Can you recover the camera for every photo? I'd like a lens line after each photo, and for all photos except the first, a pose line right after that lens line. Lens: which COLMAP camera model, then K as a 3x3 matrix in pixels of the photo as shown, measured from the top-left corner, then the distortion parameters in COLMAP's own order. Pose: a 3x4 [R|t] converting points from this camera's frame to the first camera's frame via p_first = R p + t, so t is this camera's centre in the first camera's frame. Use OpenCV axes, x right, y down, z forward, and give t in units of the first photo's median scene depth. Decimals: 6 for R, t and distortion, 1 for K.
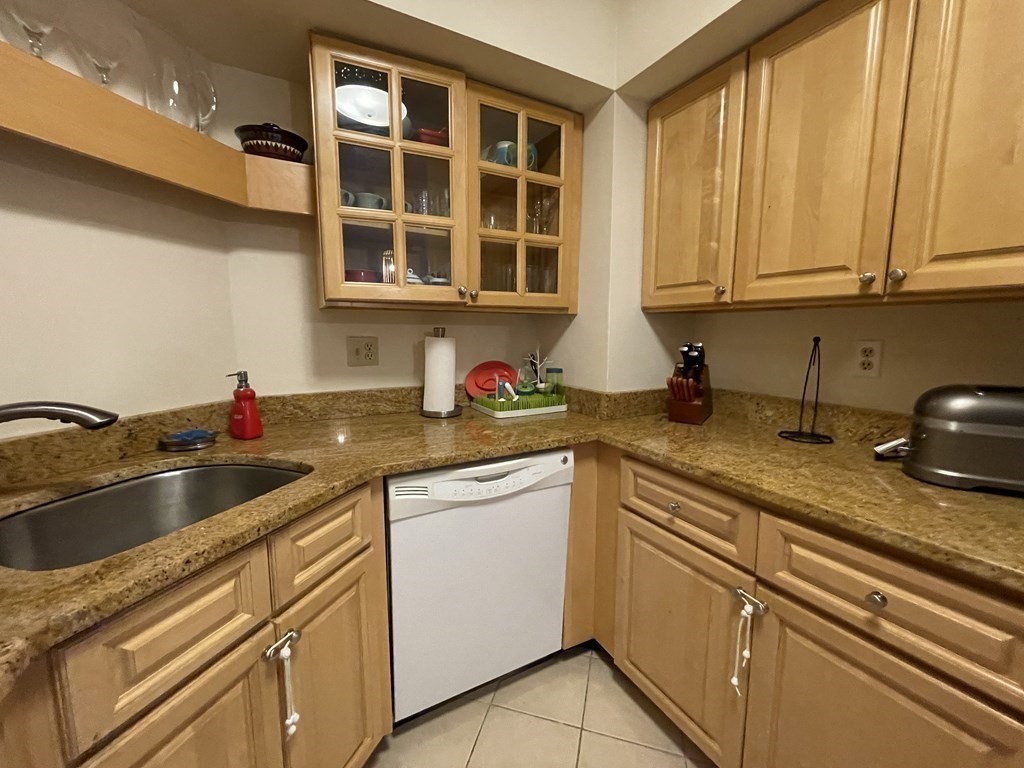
lens RADIAL K [[417.5, 0, 512.3], [0, 417.5, 382.1], [0, 0, 1]] dist [-0.002530, -0.000106]
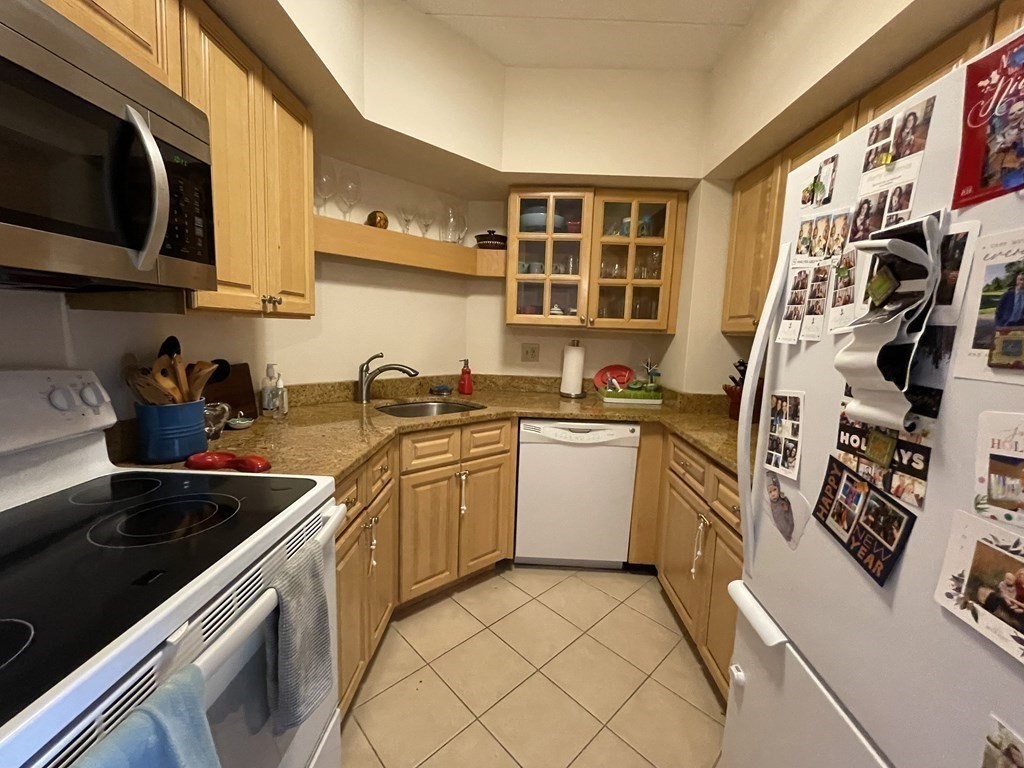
lens RADIAL K [[417.5, 0, 511.9], [0, 417.5, 380.4], [0, 0, 1]] dist [-0.002530, -0.000106]
pose [[0.865452, 0.088436, -0.493125, 0.482251], [-0.094830, 0.995420, 0.012088, 0.026639], [0.491936, 0.036301, 0.869874, -0.560680]]
